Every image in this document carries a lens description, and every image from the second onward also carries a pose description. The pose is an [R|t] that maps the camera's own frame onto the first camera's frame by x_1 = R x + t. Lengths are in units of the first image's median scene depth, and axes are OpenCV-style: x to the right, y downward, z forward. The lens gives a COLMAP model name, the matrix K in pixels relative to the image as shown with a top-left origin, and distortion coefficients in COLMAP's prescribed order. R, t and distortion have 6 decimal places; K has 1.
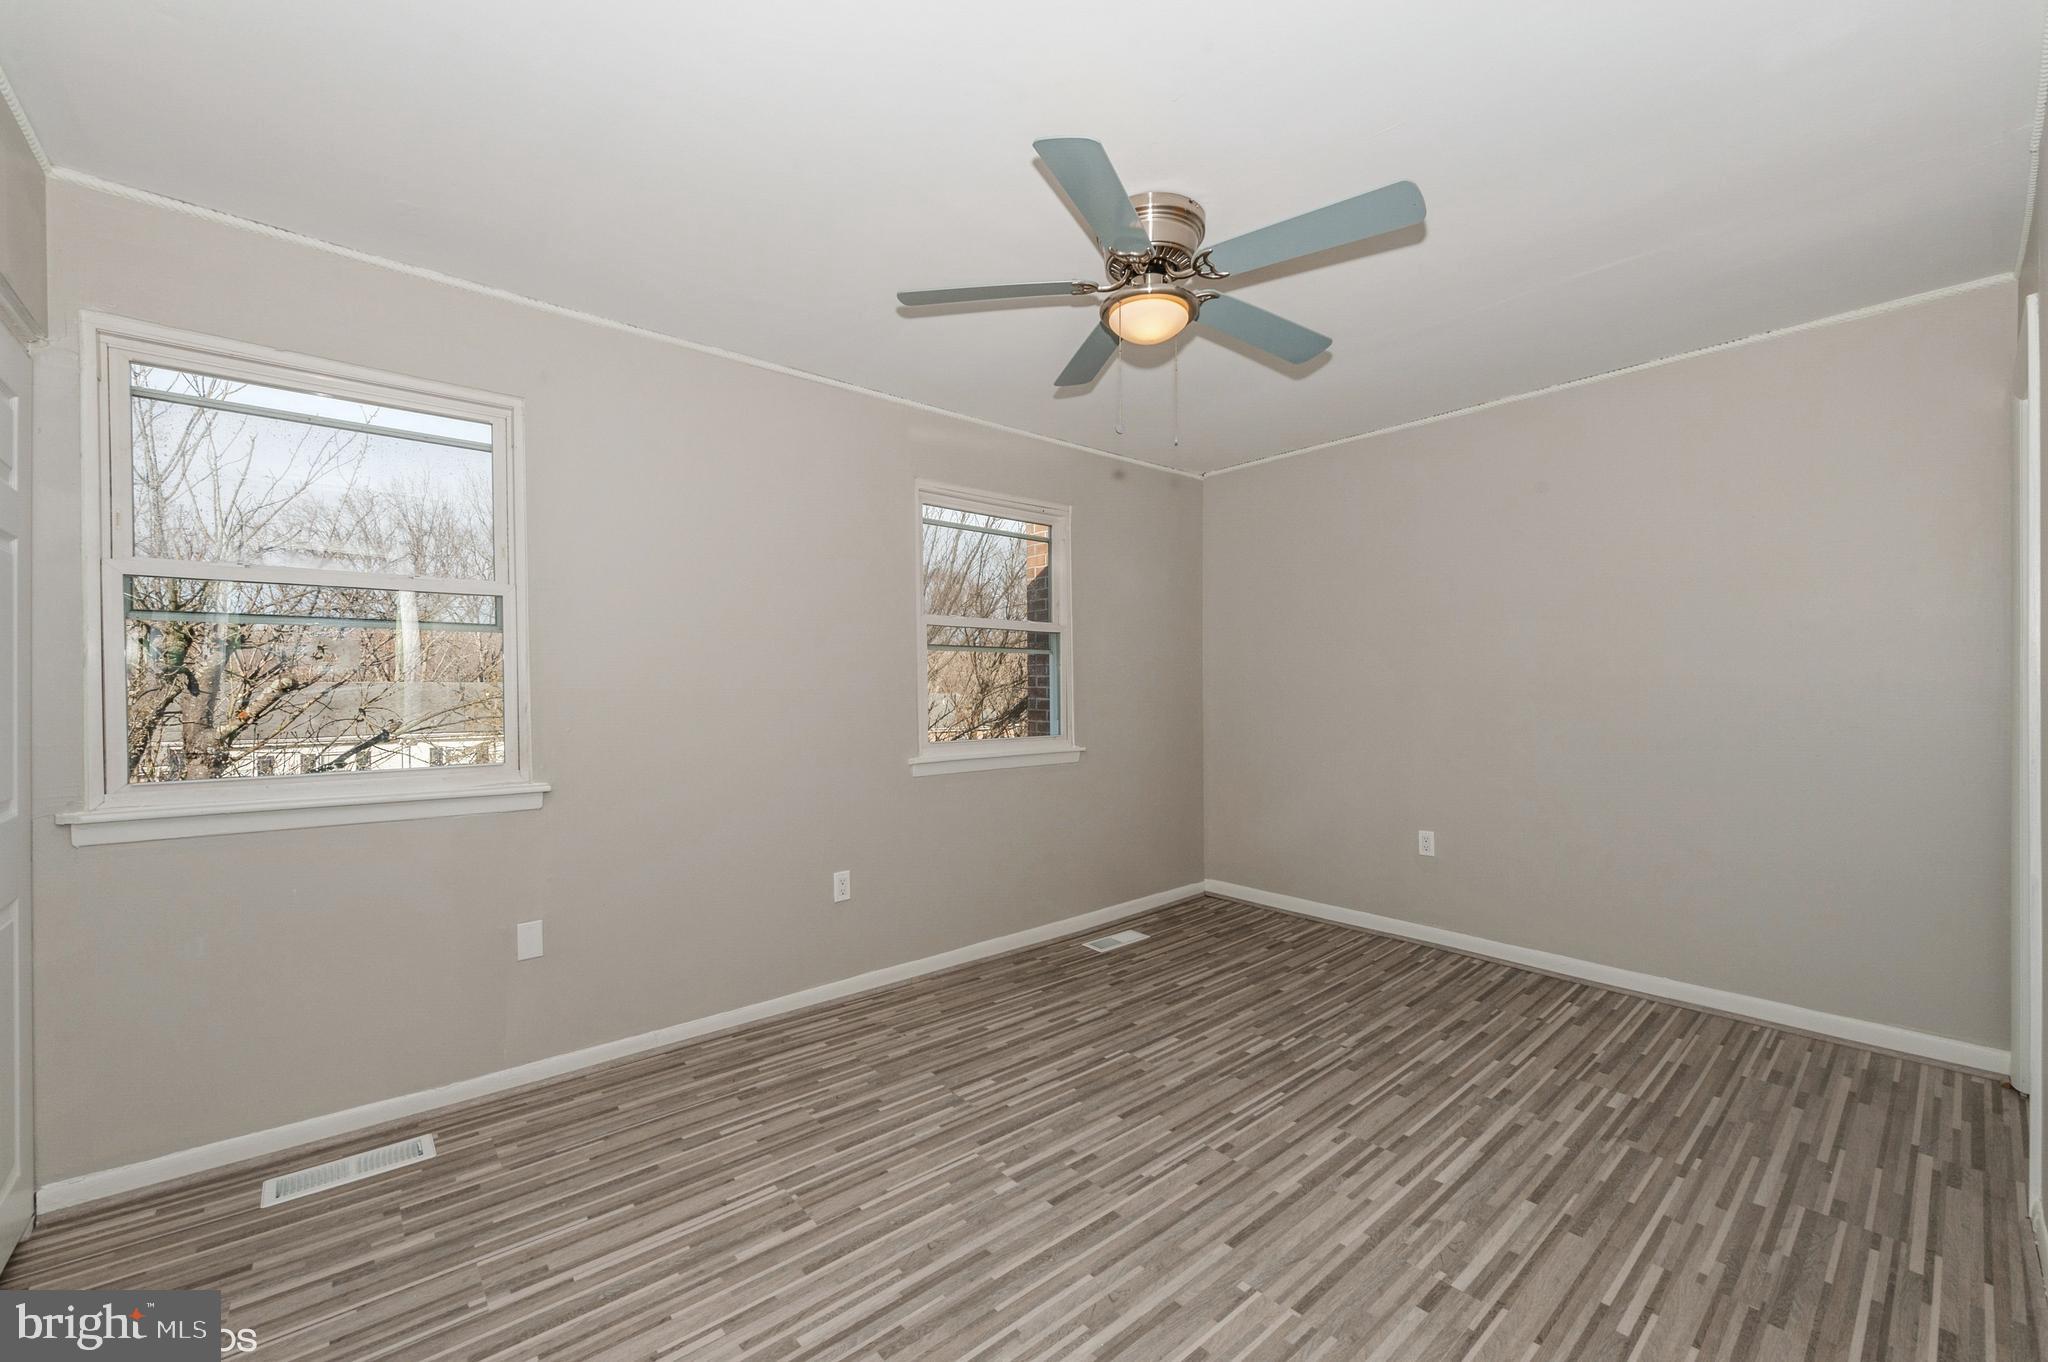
lens RADIAL K [[818.6, 0, 1022.5], [0, 818.6, 691.1], [0, 0, 1]] dist [0.005114, -0.003719]
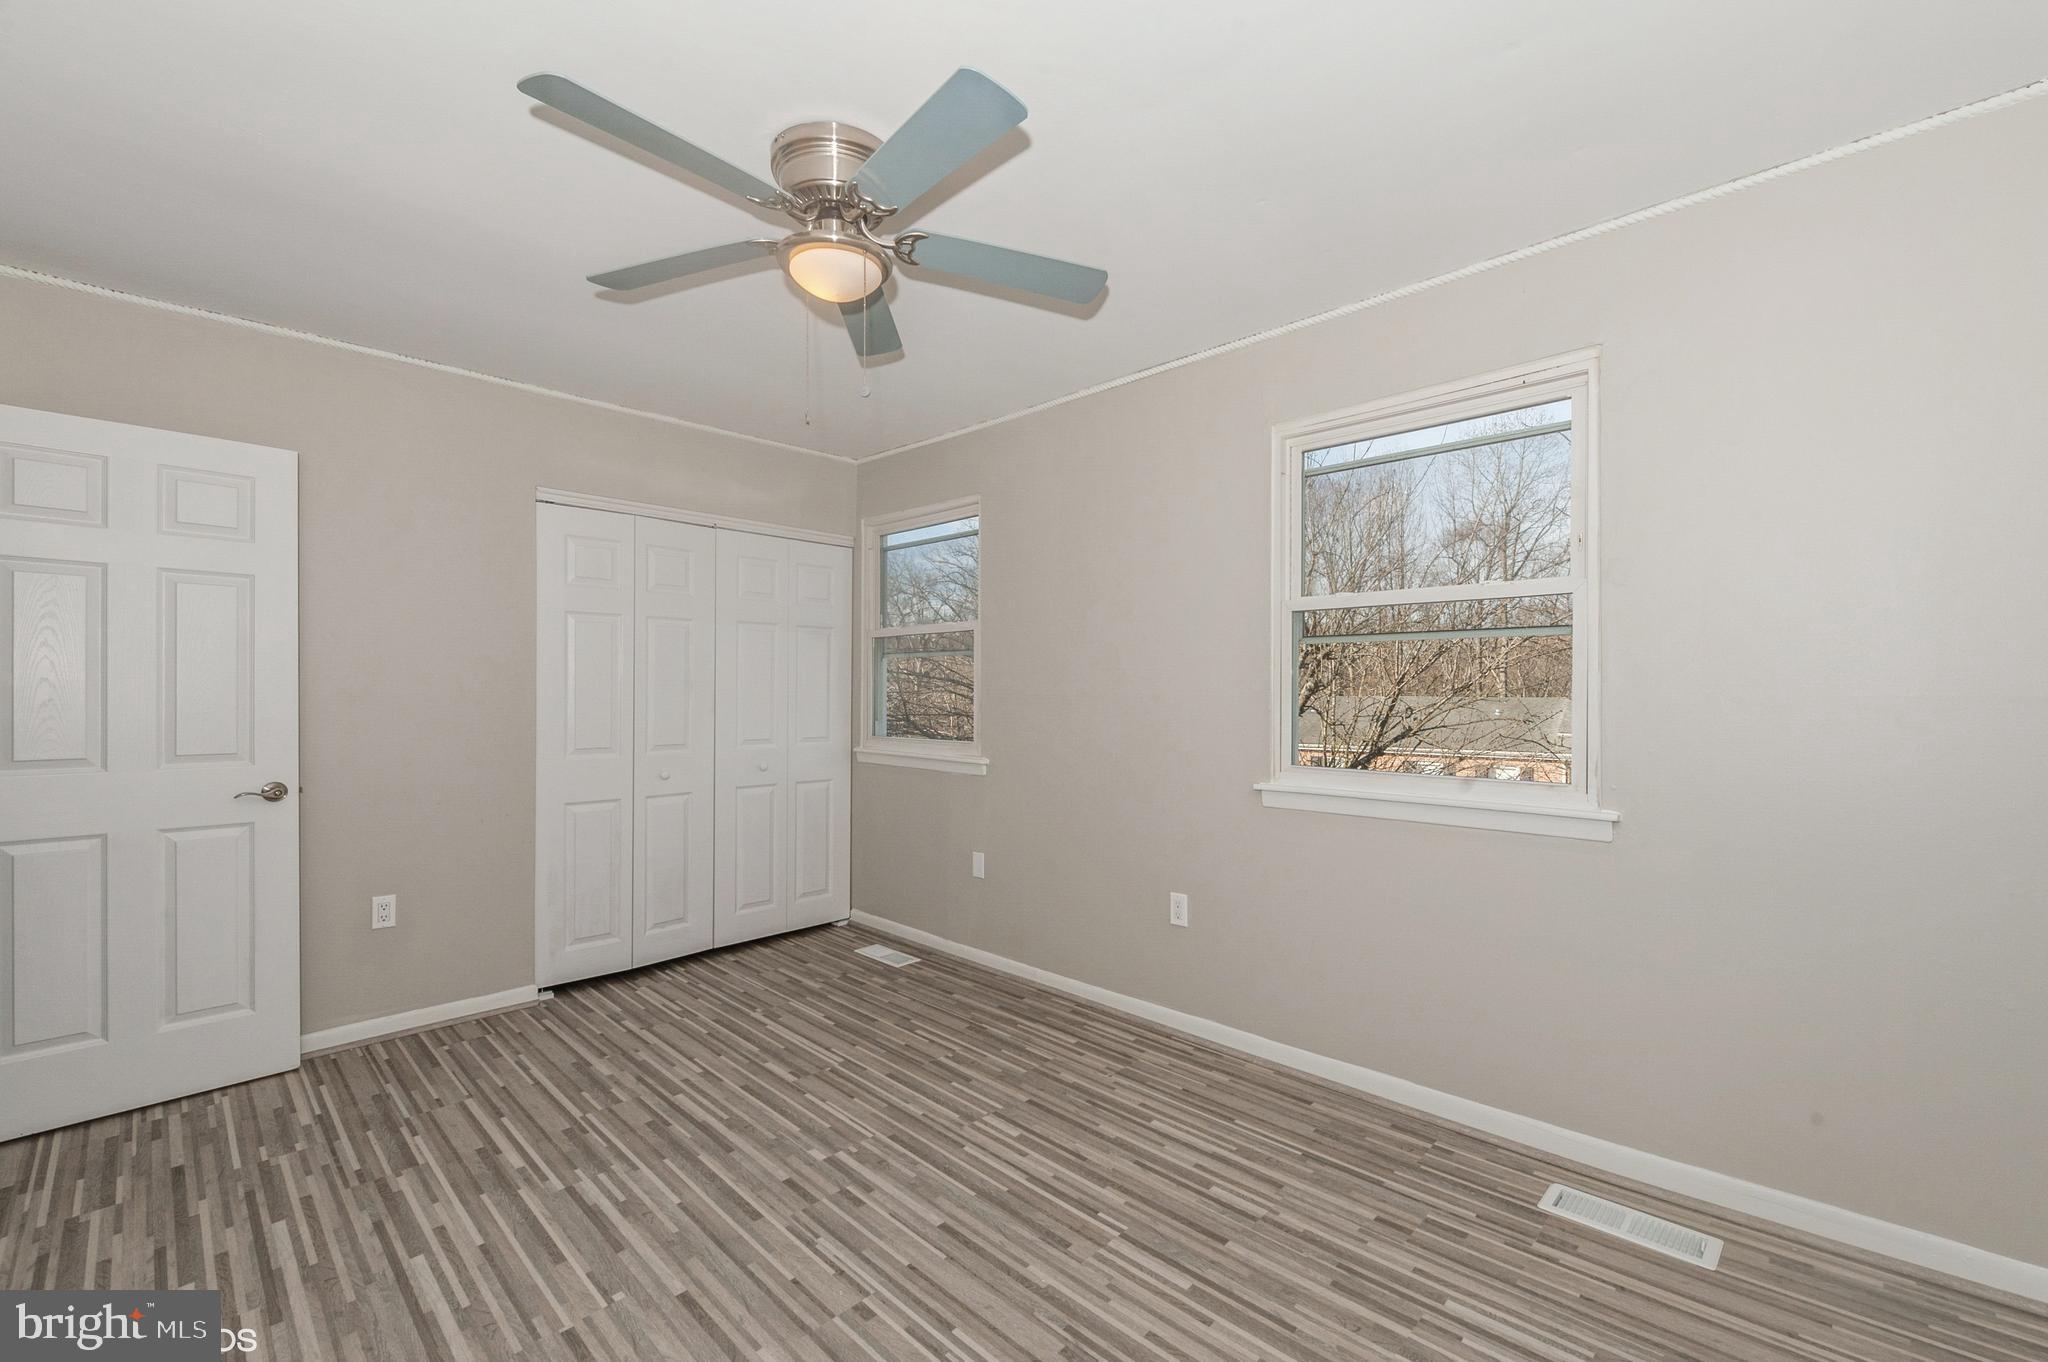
lens RADIAL K [[818.6, 0, 1011.5], [0, 818.6, 690.5], [0, 0, 1]] dist [0.005114, -0.003719]
pose [[0.104707, 0.007951, -0.994471, 0.894039], [-0.004721, 0.999961, 0.007498, -0.026369], [0.994492, 0.003910, 0.104740, 0.924095]]
